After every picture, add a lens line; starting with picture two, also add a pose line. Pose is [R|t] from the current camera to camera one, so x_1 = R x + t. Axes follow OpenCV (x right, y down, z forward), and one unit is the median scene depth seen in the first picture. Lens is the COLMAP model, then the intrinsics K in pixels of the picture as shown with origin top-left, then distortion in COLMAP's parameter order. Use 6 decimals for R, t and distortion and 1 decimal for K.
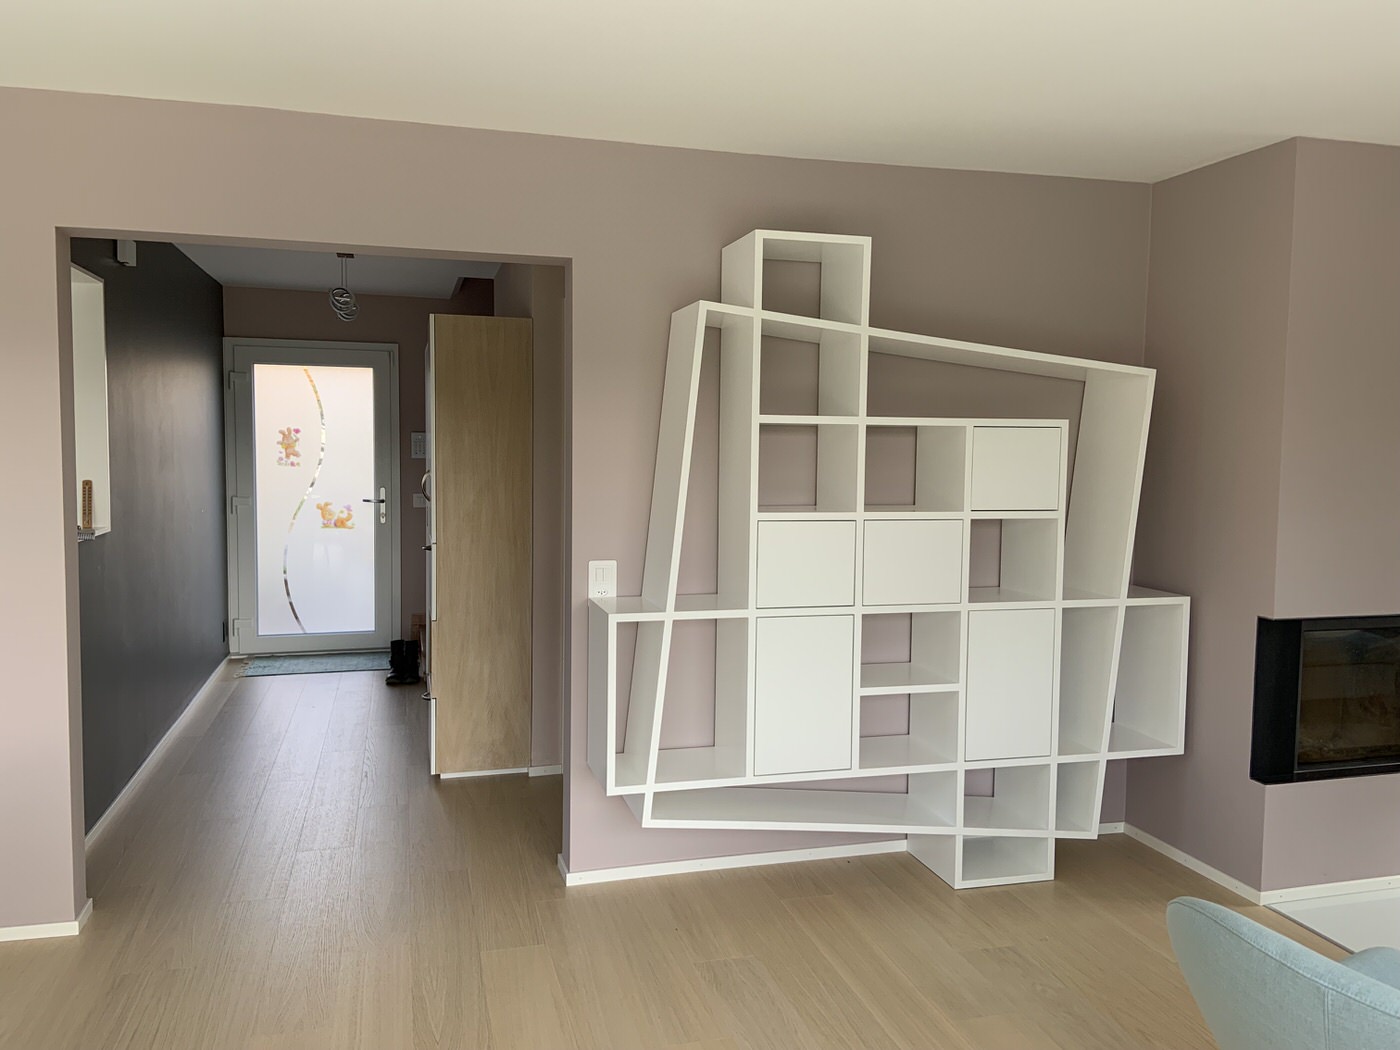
lens RADIAL K [[1055.1, 0, 700.0], [0, 1055.1, 525.0], [0, 0, 1]] dist [0.094928, -0.060593]
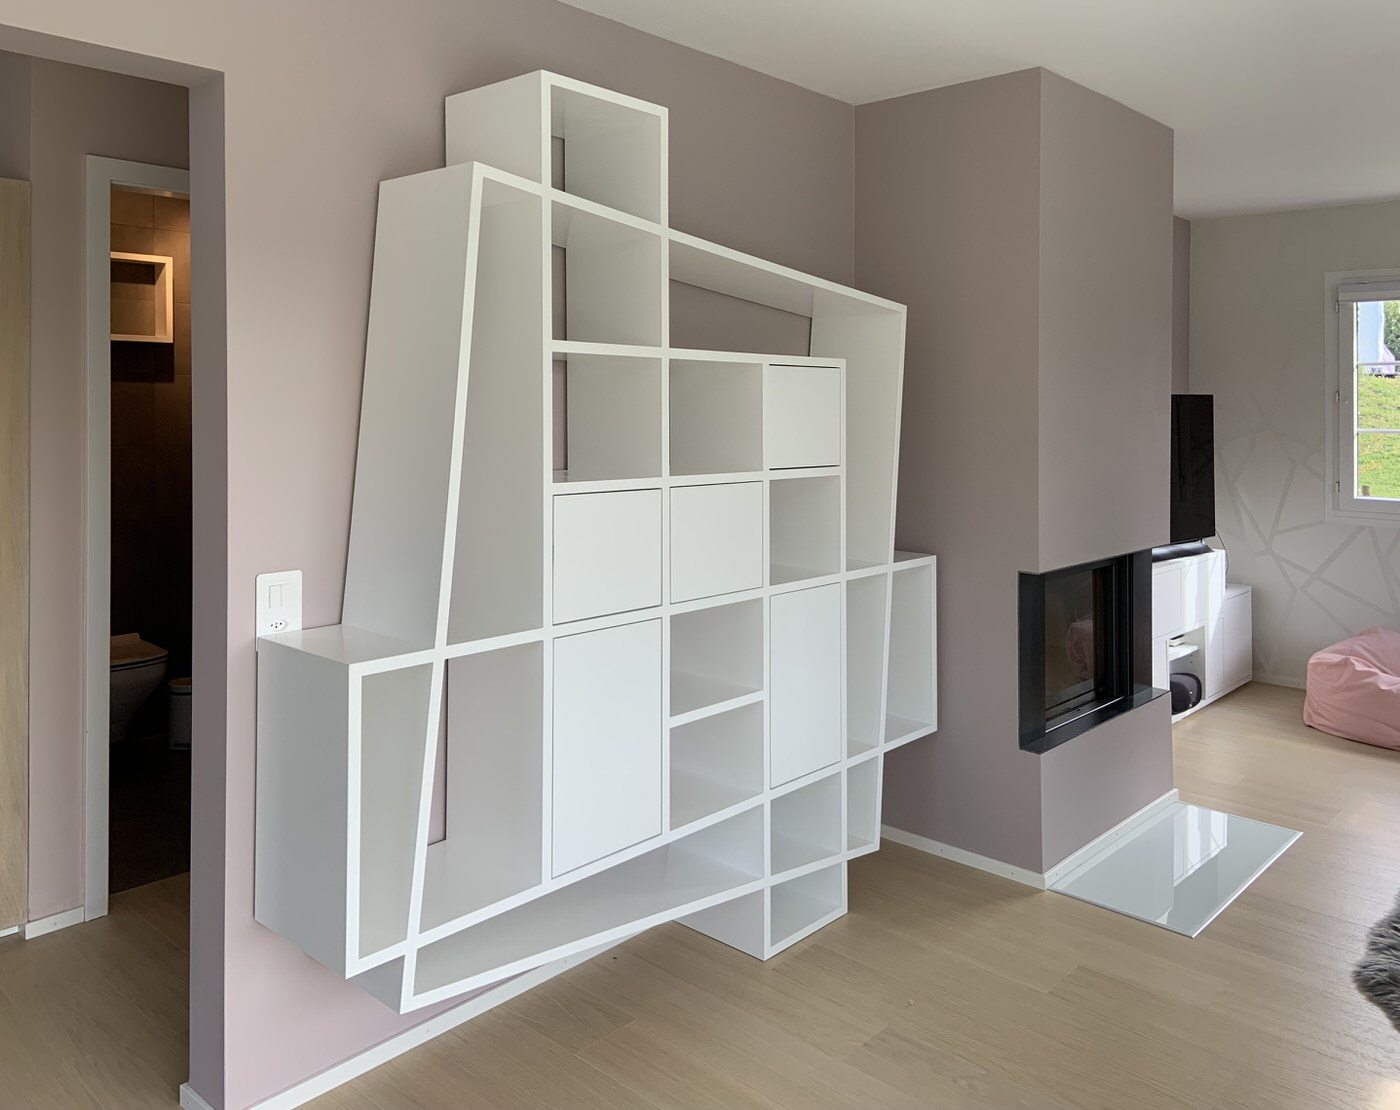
lens RADIAL K [[1093.7, 0, 688.7], [0, 1093.7, 430.8], [0, 0, 1]] dist [0.070843, 0.000108]
pose [[0.851476, -0.019379, 0.524036, -0.226590], [0.047130, 0.998101, -0.039668, -0.012708], [-0.522272, 0.058474, 0.850772, 0.331482]]
